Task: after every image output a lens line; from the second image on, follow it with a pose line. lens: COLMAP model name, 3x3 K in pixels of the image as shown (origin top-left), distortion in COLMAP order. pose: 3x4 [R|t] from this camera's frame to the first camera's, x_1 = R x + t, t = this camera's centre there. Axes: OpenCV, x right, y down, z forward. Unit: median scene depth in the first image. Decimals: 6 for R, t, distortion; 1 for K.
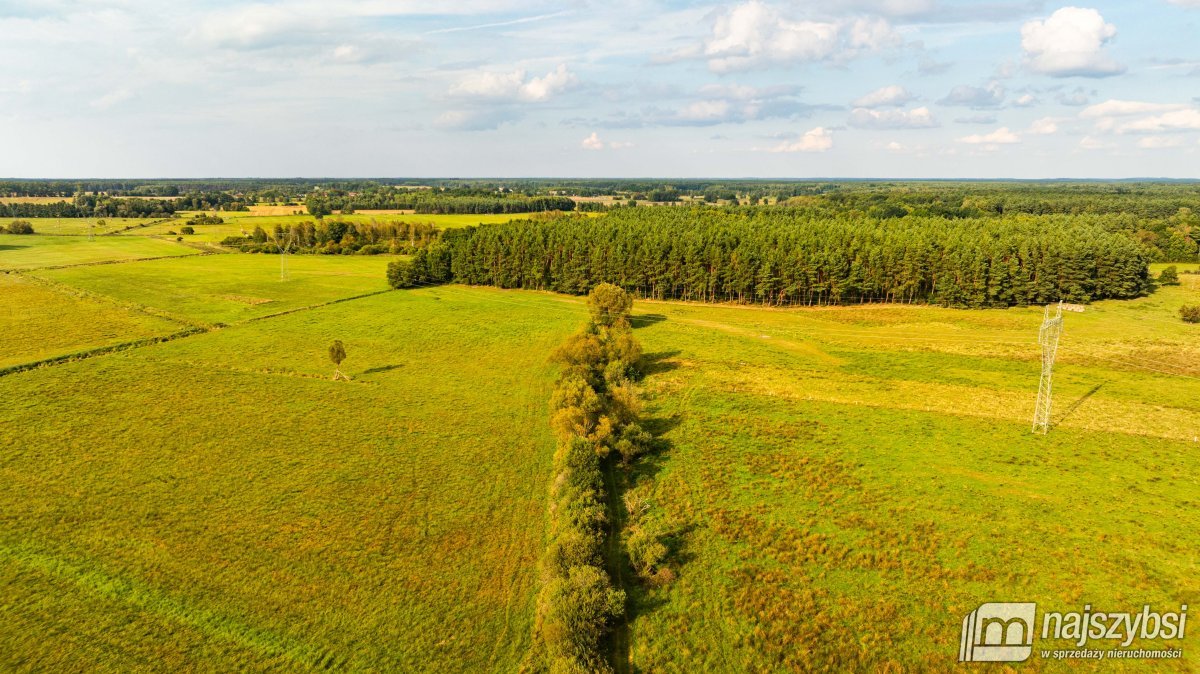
lens RADIAL K [[896.9, 0, 587.2], [0, 896.9, 296.4], [0, 0, 1]] dist [-0.025820, 0.004782]
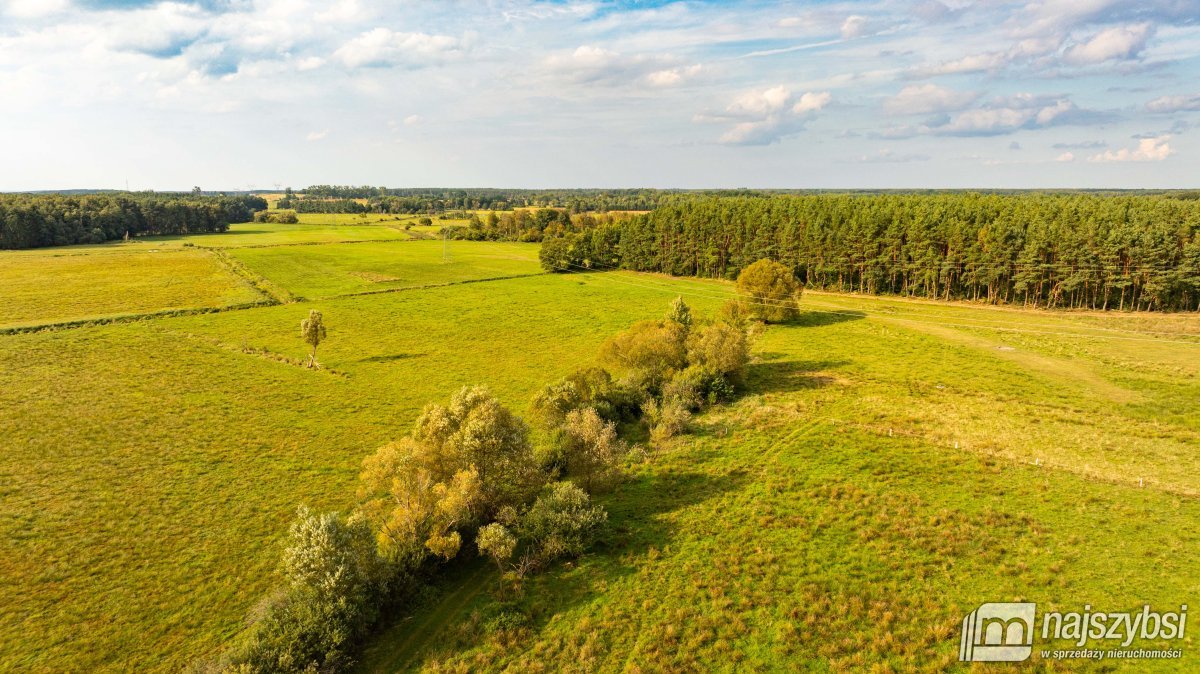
lens RADIAL K [[850.7, 0, 597.3], [0, 850.7, 335.1], [0, 0, 1]] dist [-0.031462, 0.020120]
pose [[0.940760, 0.051205, -0.335183, 0.107023], [-0.042279, 0.998531, 0.033880, 0.023252], [0.336426, -0.017702, 0.941544, 0.295444]]
